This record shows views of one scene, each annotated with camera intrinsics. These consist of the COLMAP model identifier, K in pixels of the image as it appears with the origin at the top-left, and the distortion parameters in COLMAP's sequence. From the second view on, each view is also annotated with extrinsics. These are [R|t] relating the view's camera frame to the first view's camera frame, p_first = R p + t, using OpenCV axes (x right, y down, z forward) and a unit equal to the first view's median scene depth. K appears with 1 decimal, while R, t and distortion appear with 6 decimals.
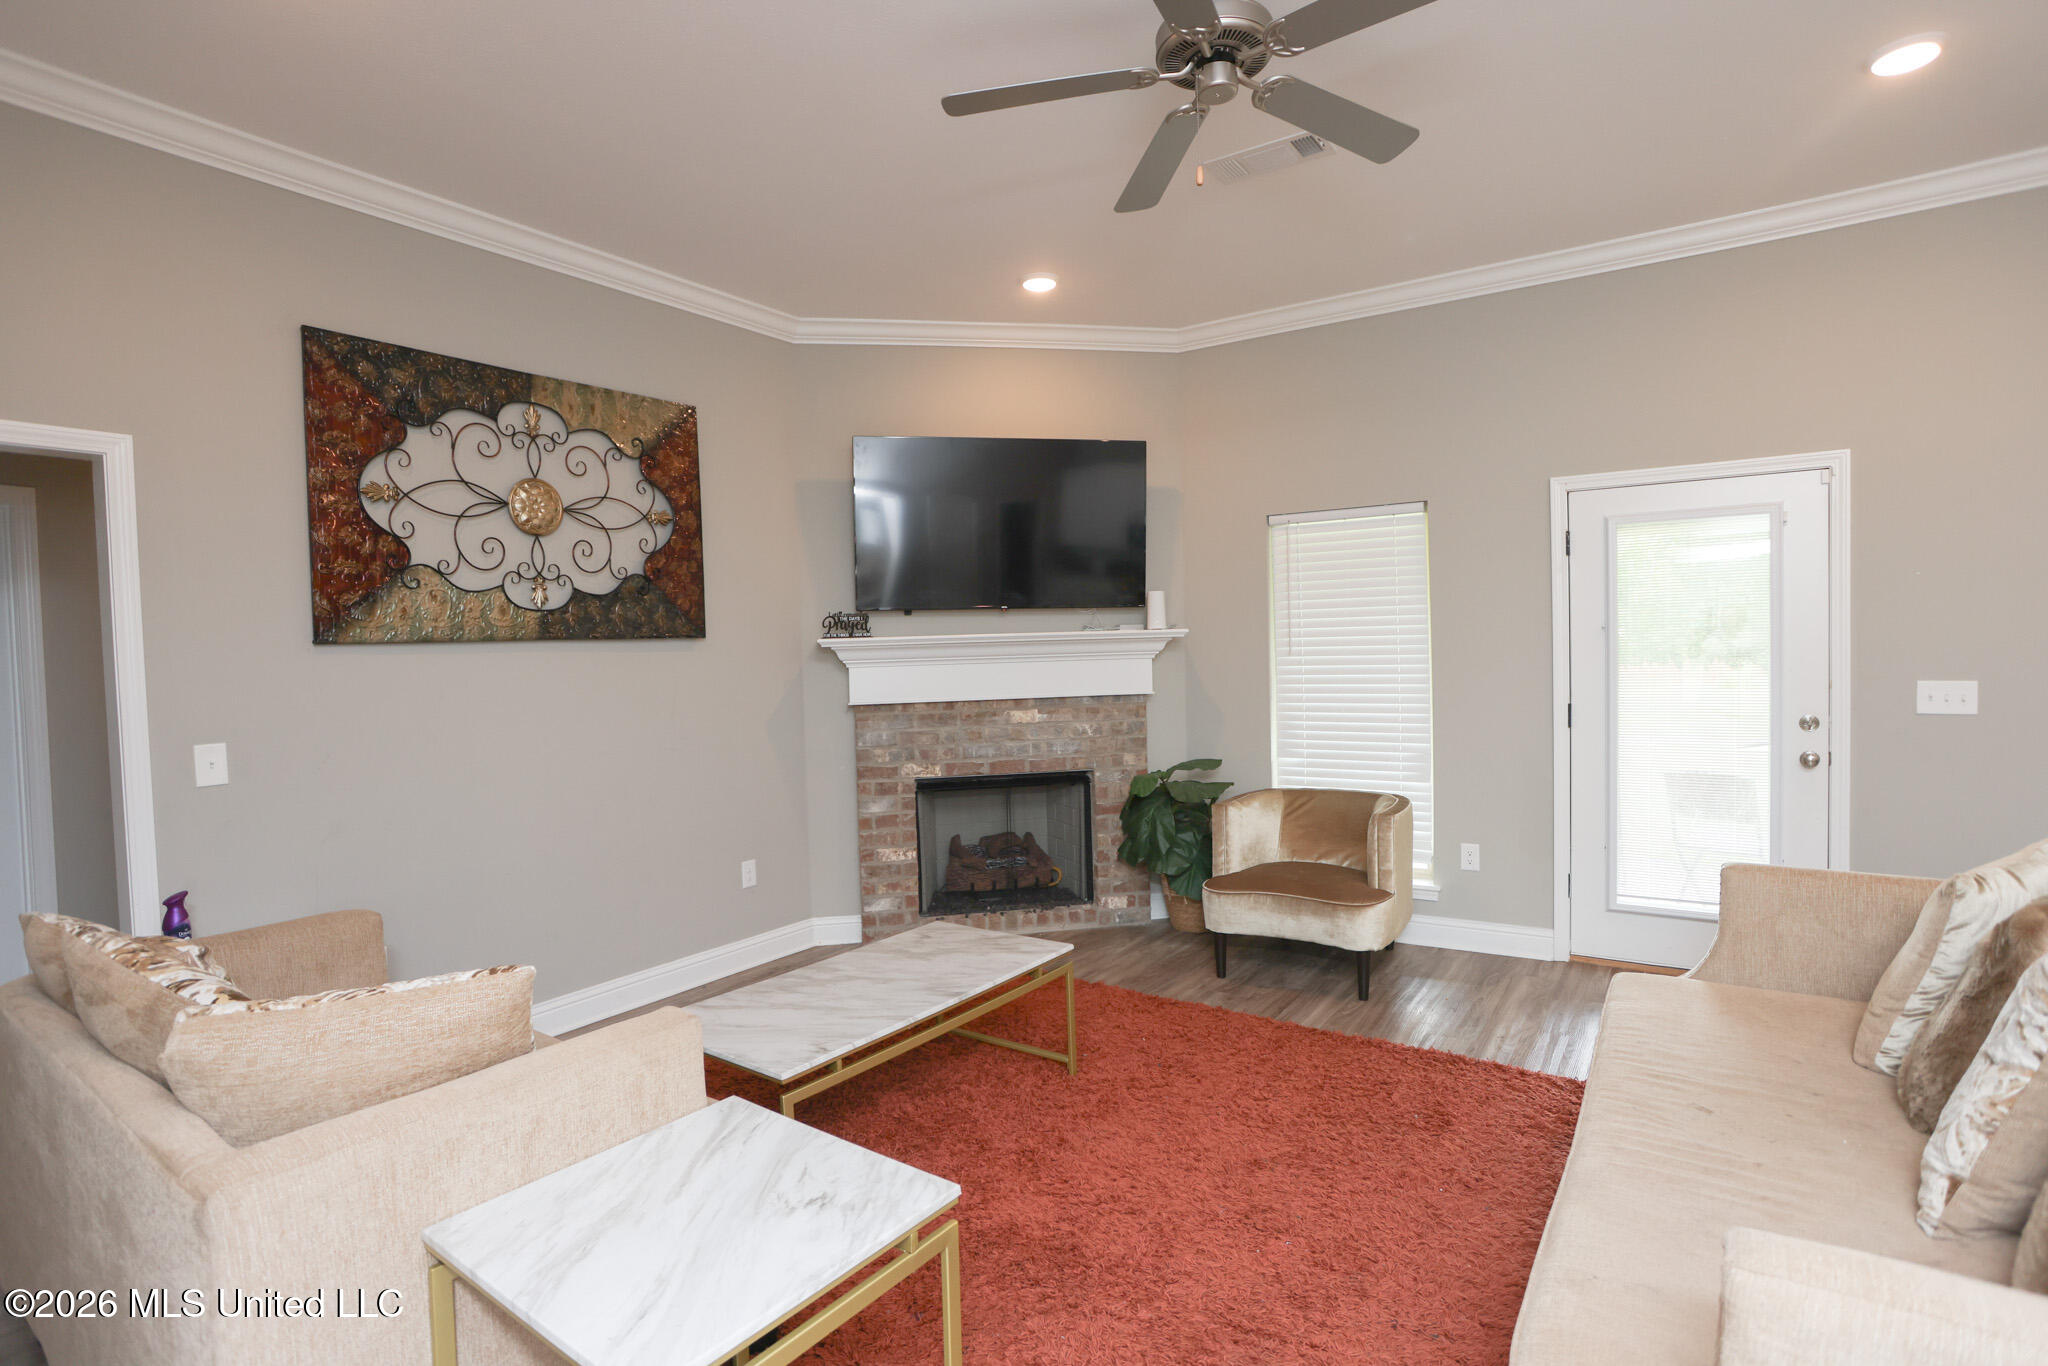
lens RADIAL K [[1015.2, 0, 1031.0], [0, 1015.2, 672.5], [0, 0, 1]] dist [-0.065950, 0.031312]
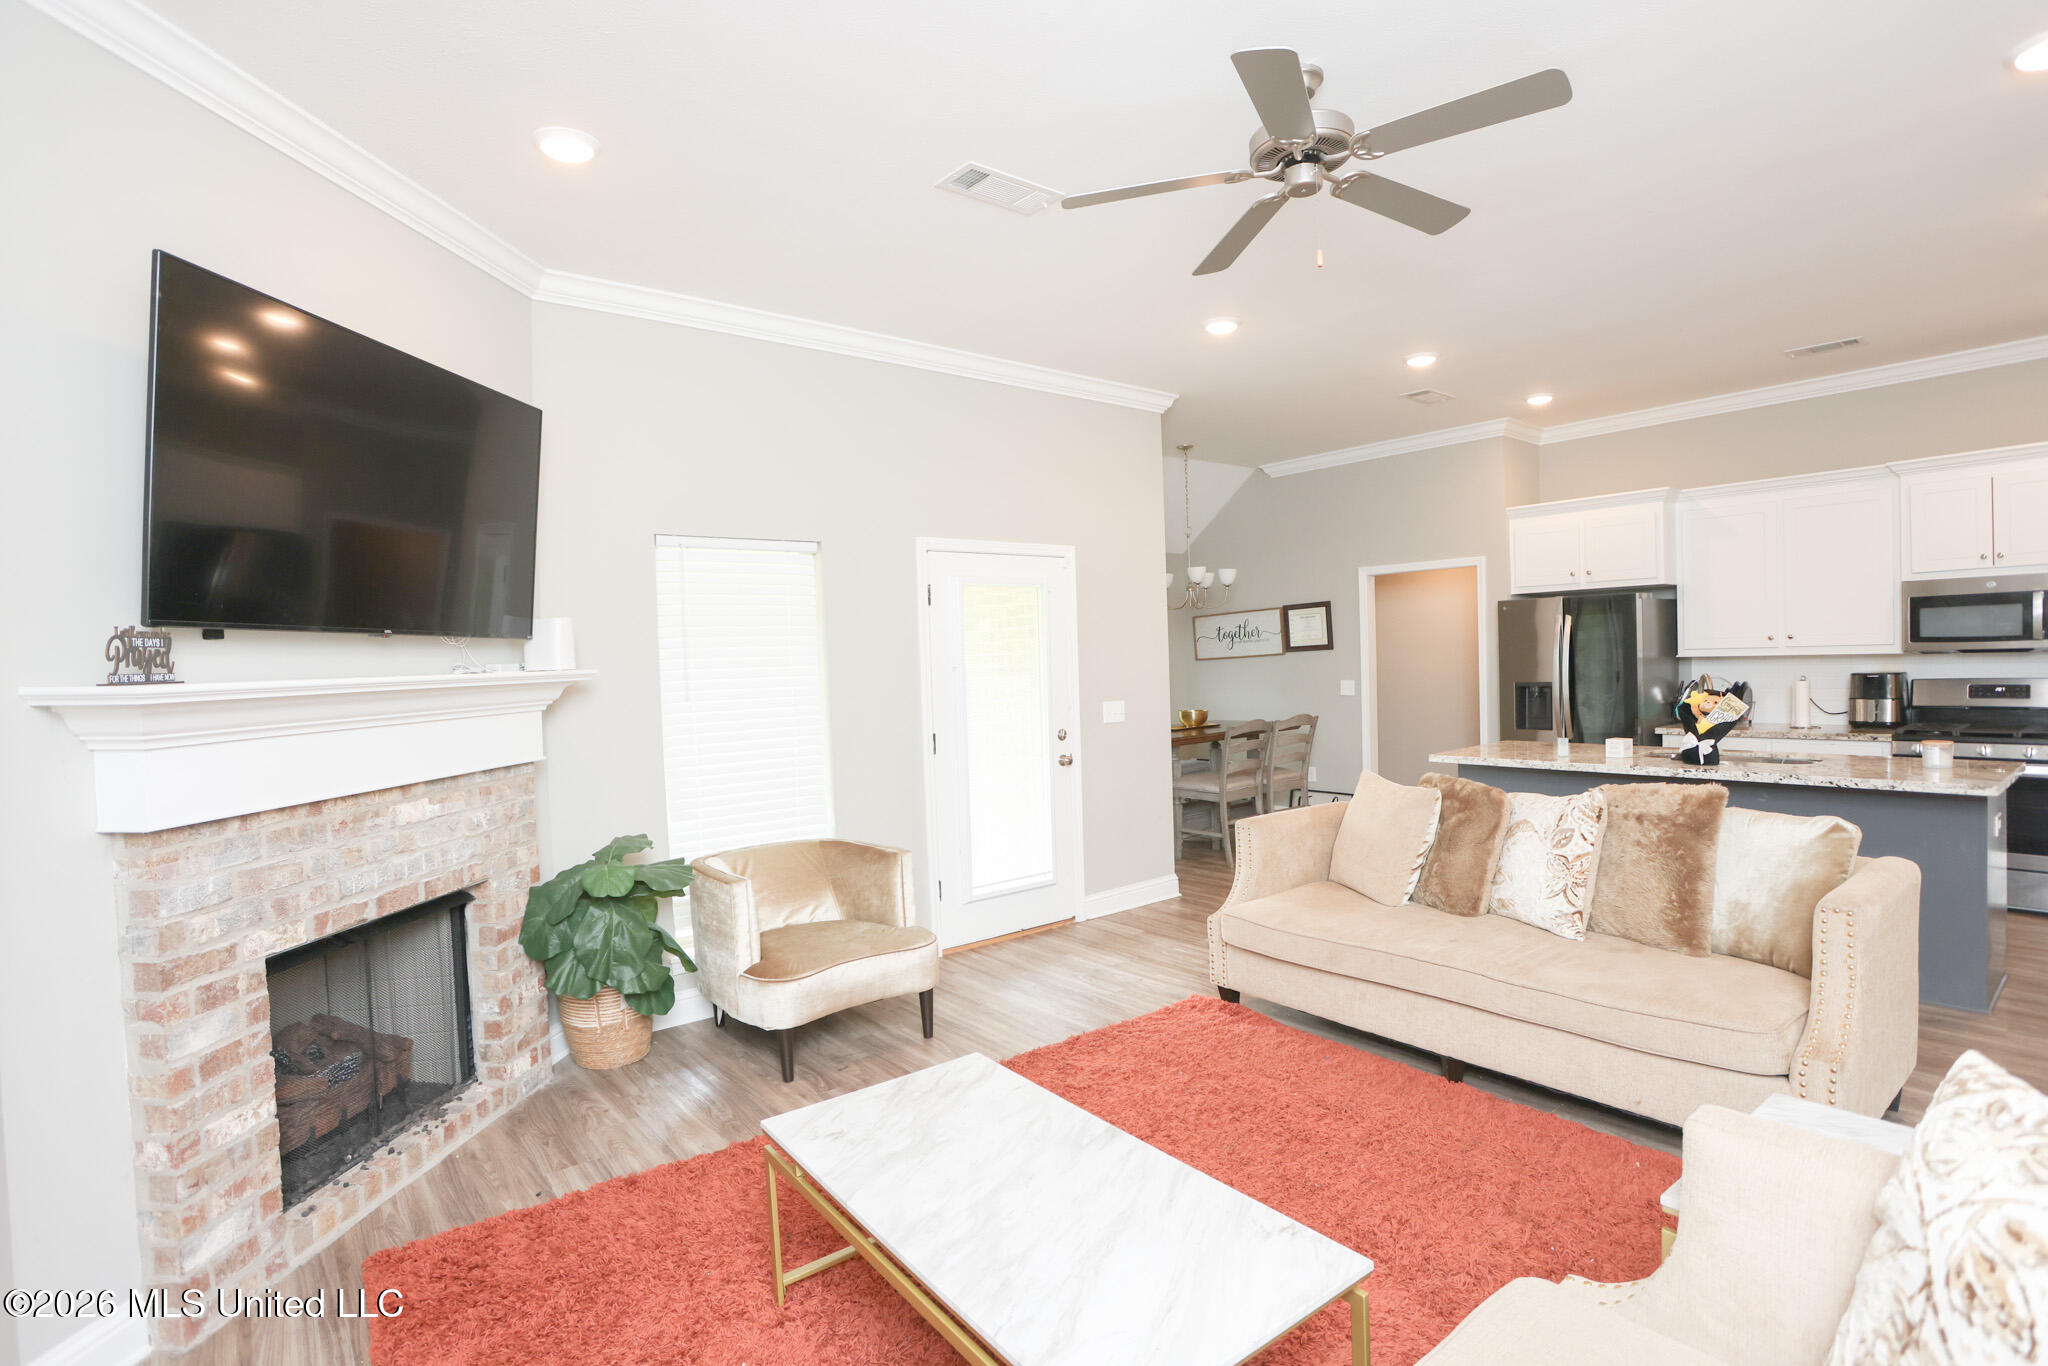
lens RADIAL K [[1008.8, 0, 1024.0], [0, 1008.8, 683.0], [0, 0, 1]] dist [-0.064188, 0.030572]
pose [[0.290746, -0.006824, 0.956776, -0.552505], [0.050829, 0.998673, -0.008323, -0.012170], [-0.955449, 0.051052, 0.290707, 0.562246]]
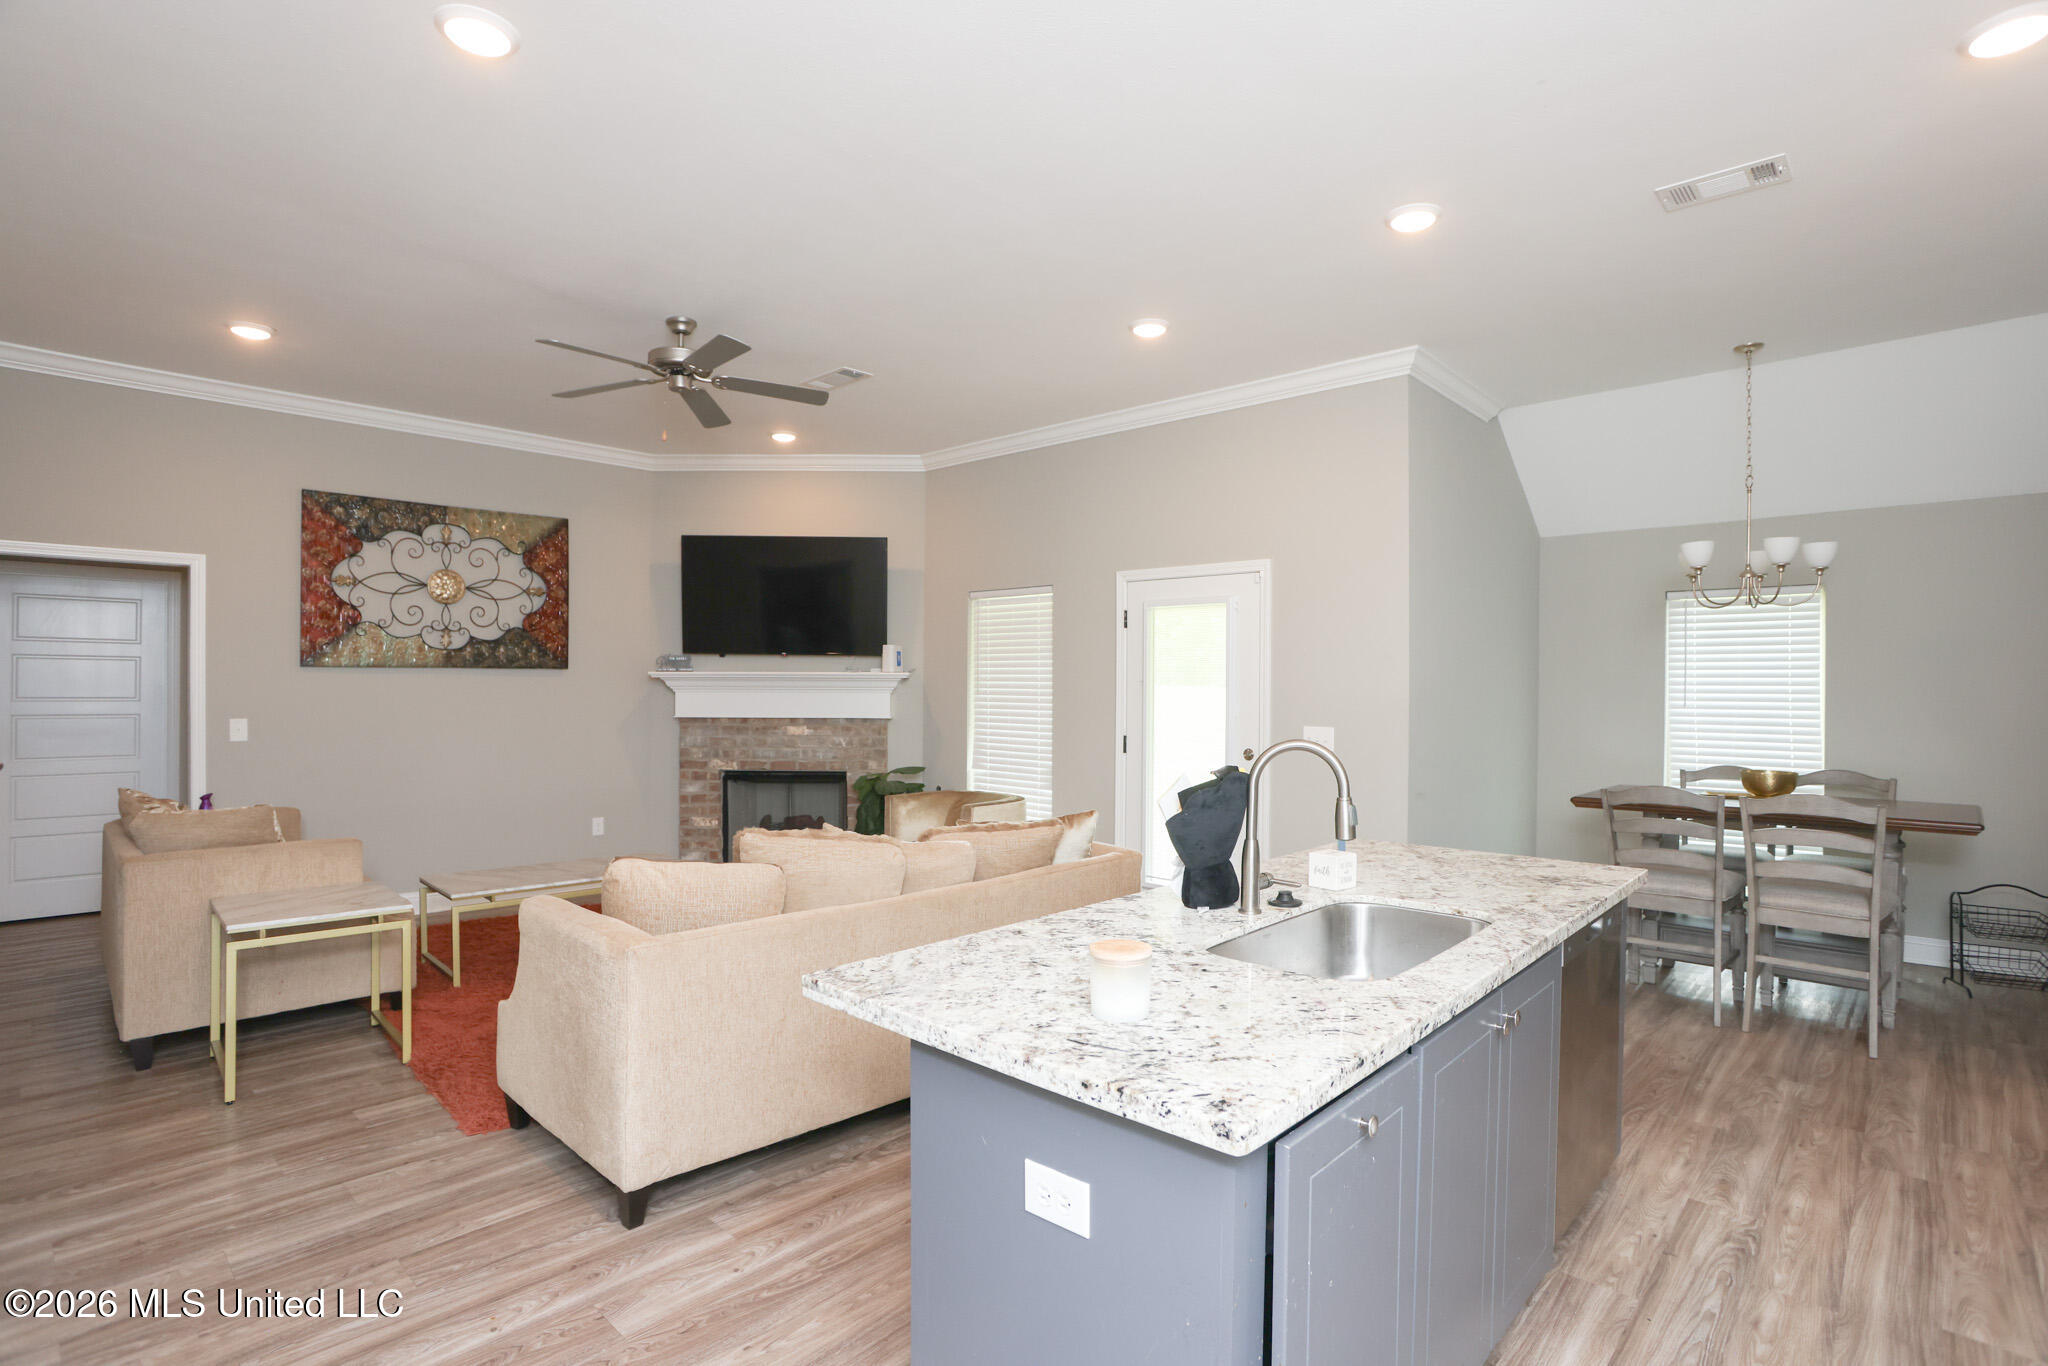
lens RADIAL K [[1008.8, 0, 1024.0], [0, 1008.8, 683.0], [0, 0, 1]] dist [-0.064188, 0.030572]
pose [[0.986113, 0.033171, -0.162729, 0.632088], [-0.036879, 0.999123, -0.019820, -0.008352], [0.161929, 0.025546, 0.986472, -0.400243]]
